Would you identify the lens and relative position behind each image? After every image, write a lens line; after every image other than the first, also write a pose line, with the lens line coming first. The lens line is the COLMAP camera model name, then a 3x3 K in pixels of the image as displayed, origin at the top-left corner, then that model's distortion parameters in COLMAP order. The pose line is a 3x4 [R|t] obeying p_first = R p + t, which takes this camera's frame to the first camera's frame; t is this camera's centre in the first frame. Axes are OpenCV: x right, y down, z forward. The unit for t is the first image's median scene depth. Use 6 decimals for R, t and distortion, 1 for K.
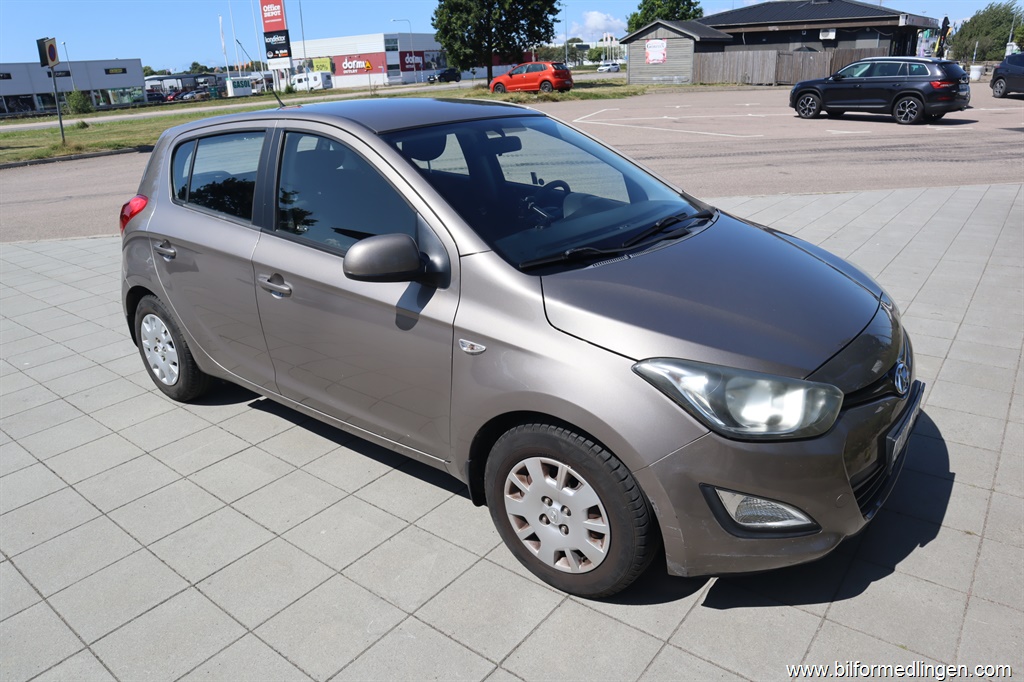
lens RADIAL K [[704.8, 0, 512.0], [0, 704.8, 341.0], [0, 0, 1]] dist [-0.118951, 0.070889]
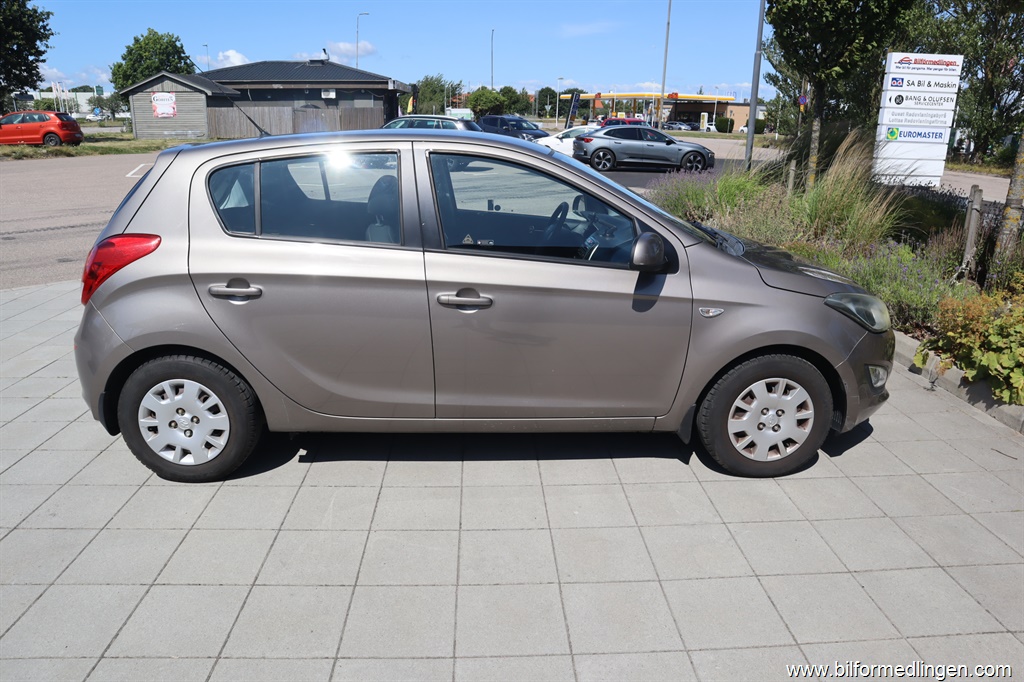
lens RADIAL K [[704.8, 0, 512.0], [0, 704.8, 341.0], [0, 0, 1]] dist [-0.118951, 0.070889]
pose [[0.757583, -0.146427, 0.636103, -0.088290], [0.194117, 0.980964, -0.005377, -0.000263], [-0.623206, 0.127552, 0.771586, 0.015806]]
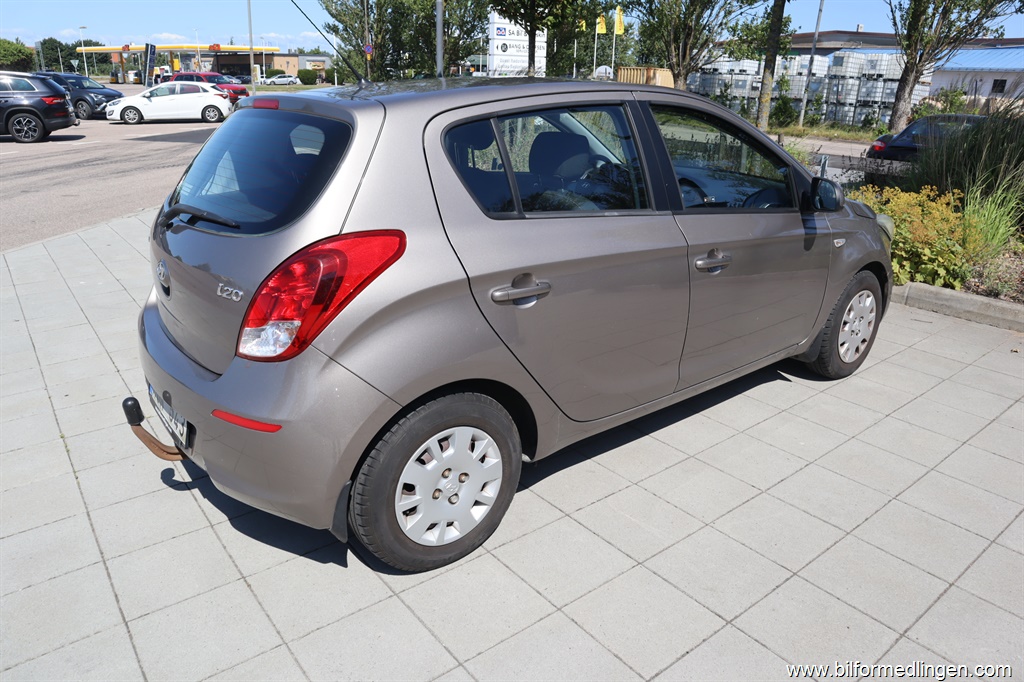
lens RADIAL K [[704.8, 0, 512.0], [0, 704.8, 341.0], [0, 0, 1]] dist [-0.118951, 0.070889]
pose [[0.239332, -0.299739, 0.923513, -0.123782], [0.328226, 0.920136, 0.213582, -0.025670], [-0.913777, 0.252004, 0.318600, 0.090393]]
